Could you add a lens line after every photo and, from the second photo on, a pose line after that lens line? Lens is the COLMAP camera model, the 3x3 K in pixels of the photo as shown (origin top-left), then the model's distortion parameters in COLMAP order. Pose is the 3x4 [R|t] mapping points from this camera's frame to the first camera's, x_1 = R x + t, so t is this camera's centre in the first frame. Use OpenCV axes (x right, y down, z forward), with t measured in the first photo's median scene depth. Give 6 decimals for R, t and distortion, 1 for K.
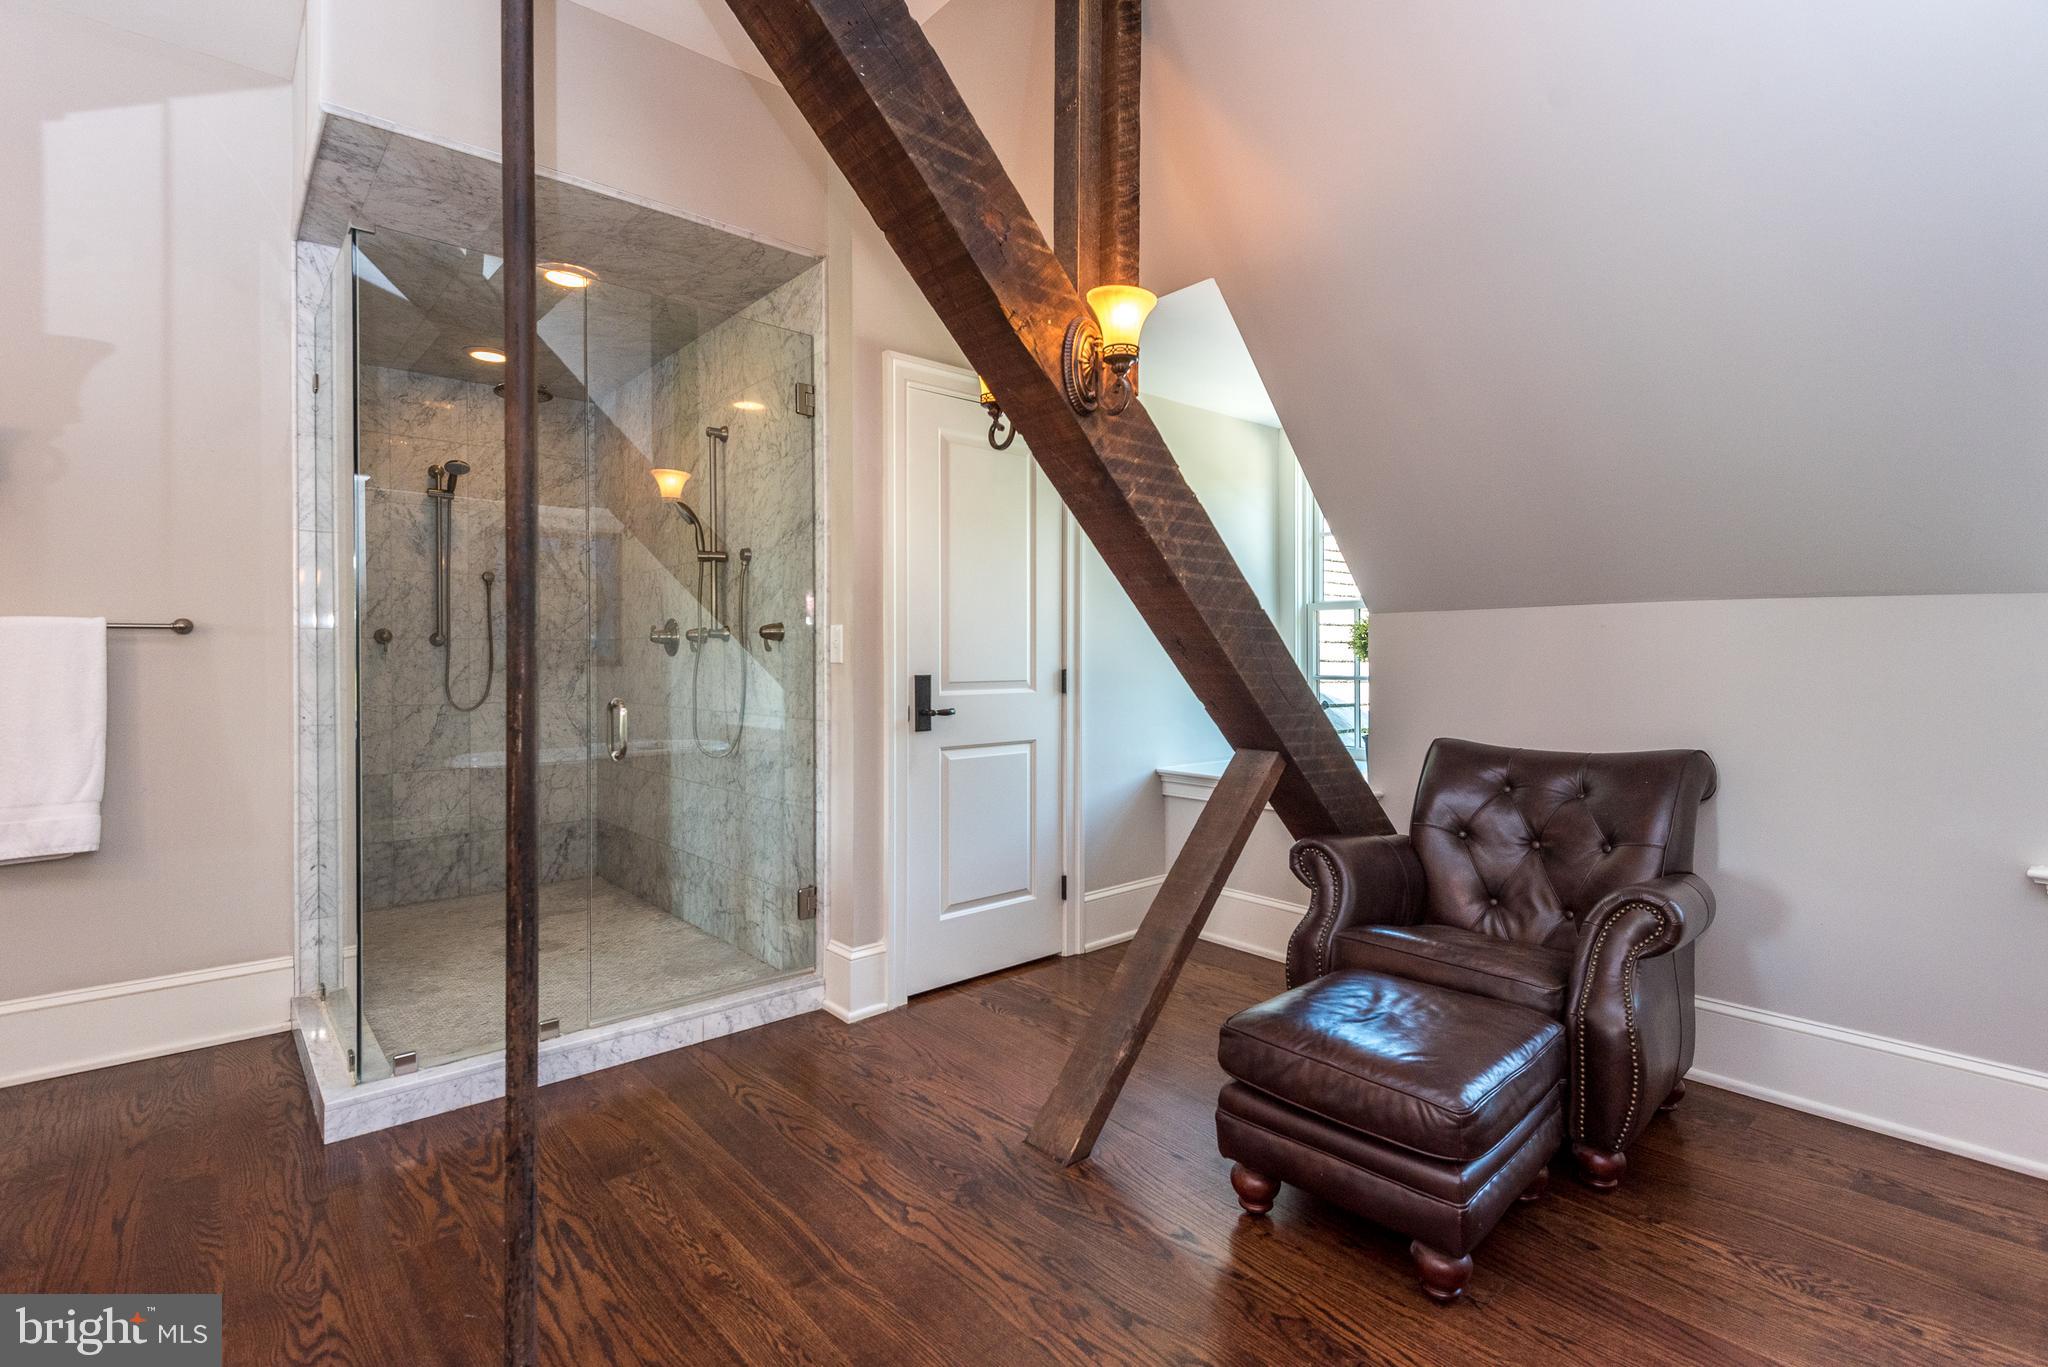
lens RADIAL K [[951.3, 0, 982.8], [0, 951.3, 667.7], [0, 0, 1]] dist [0.010289, -0.007760]
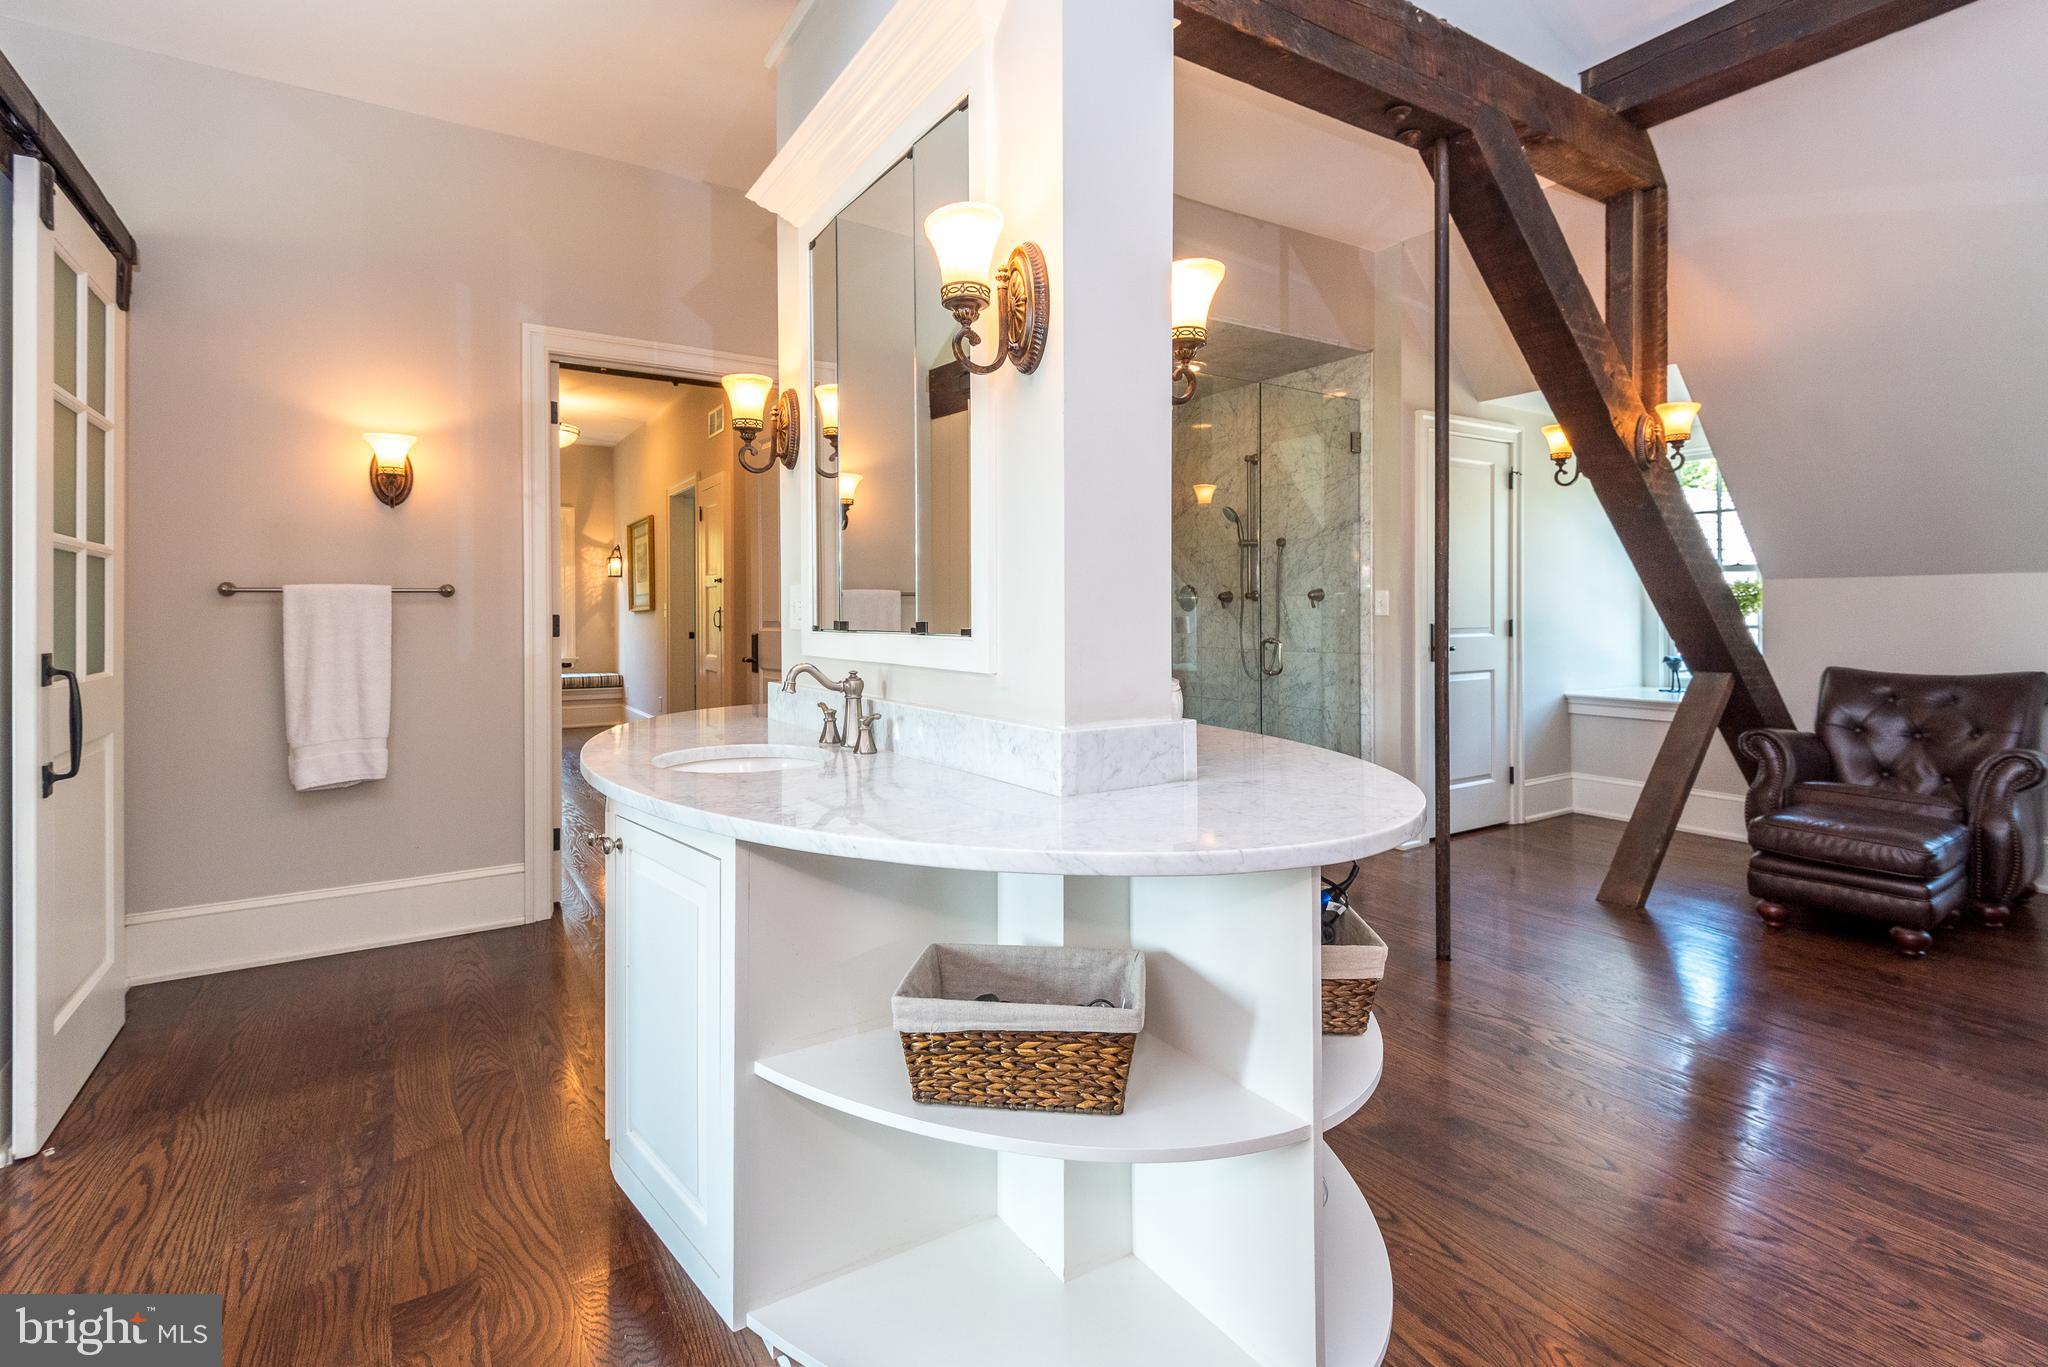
lens RADIAL K [[951.3, 0, 992.4], [0, 951.3, 610.1], [0, 0, 1]] dist [0.010289, -0.007760]
pose [[0.989830, -0.003932, -0.142202, -0.641591], [0.001837, 0.999888, -0.014861, 0.009223], [0.142244, 0.014449, 0.989726, -0.686817]]
